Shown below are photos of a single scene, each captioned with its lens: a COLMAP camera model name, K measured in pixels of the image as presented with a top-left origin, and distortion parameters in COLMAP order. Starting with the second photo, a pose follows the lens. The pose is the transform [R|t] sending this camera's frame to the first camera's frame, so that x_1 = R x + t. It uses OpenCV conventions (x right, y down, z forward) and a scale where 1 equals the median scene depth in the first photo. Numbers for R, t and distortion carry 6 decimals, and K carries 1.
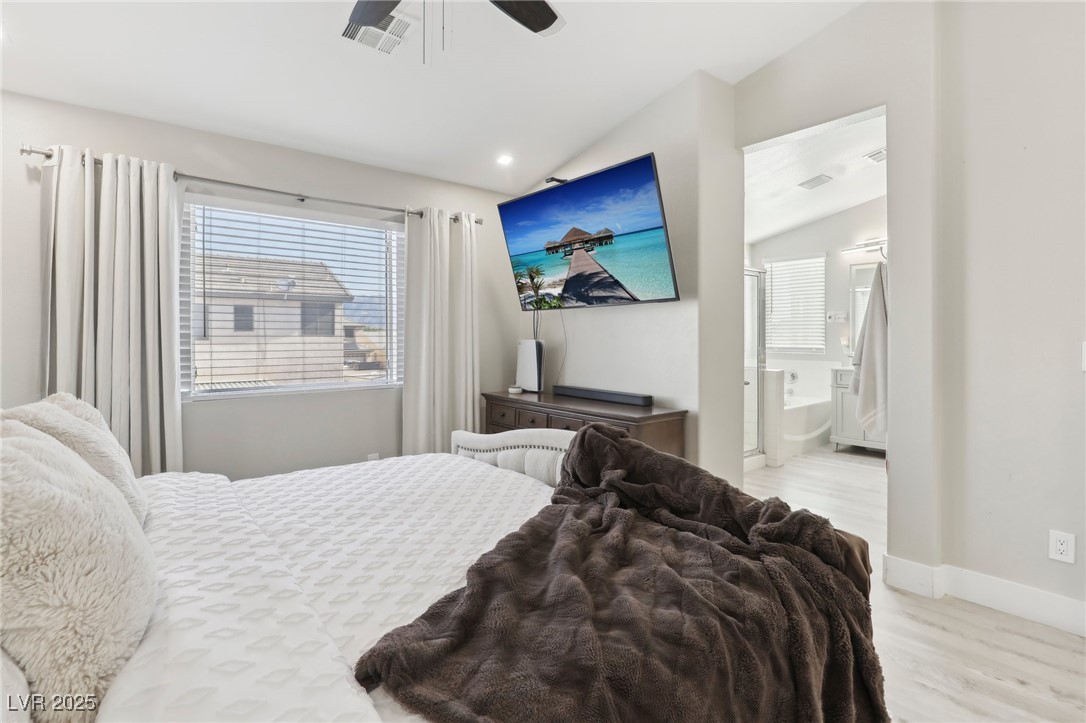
lens RADIAL K [[517.9, 0, 546.1], [0, 517.9, 321.8], [0, 0, 1]] dist [0.000243, -0.000081]
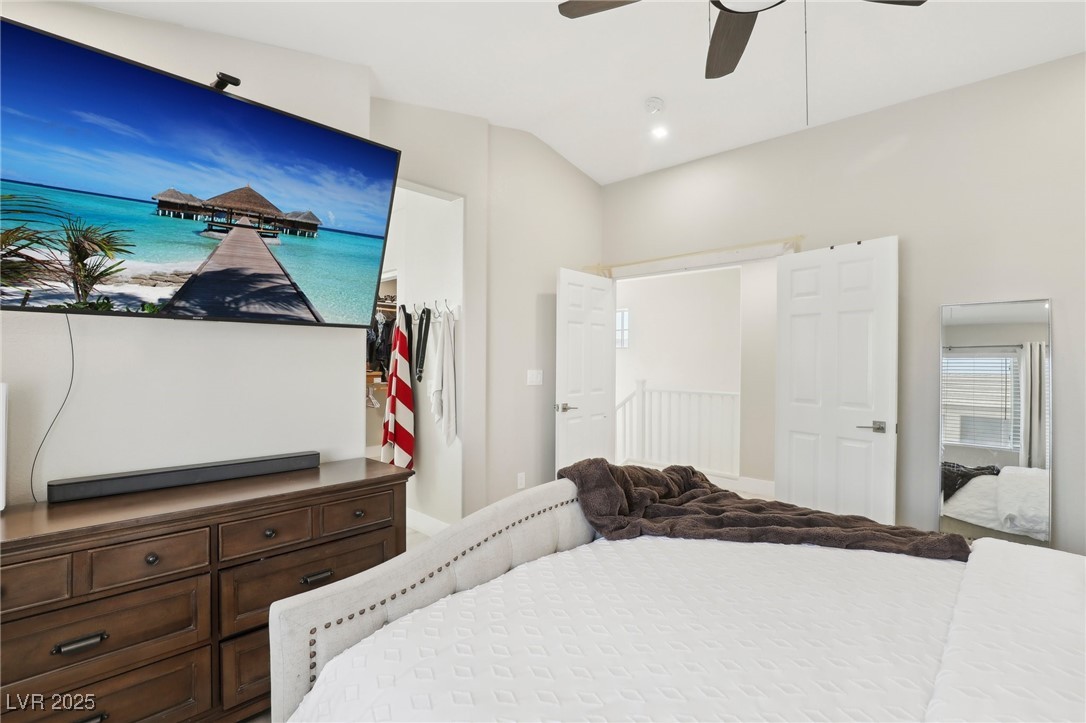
lens RADIAL K [[496.0, 0, 544.1], [0, 496.0, 379.5], [0, 0, 1]] dist [-0.000019, -0.000015]
pose [[-0.102960, -0.056321, 0.993090, -0.517580], [0.003989, 0.998364, 0.057034, -0.003204], [-0.994677, 0.009834, -0.102567, 0.725491]]
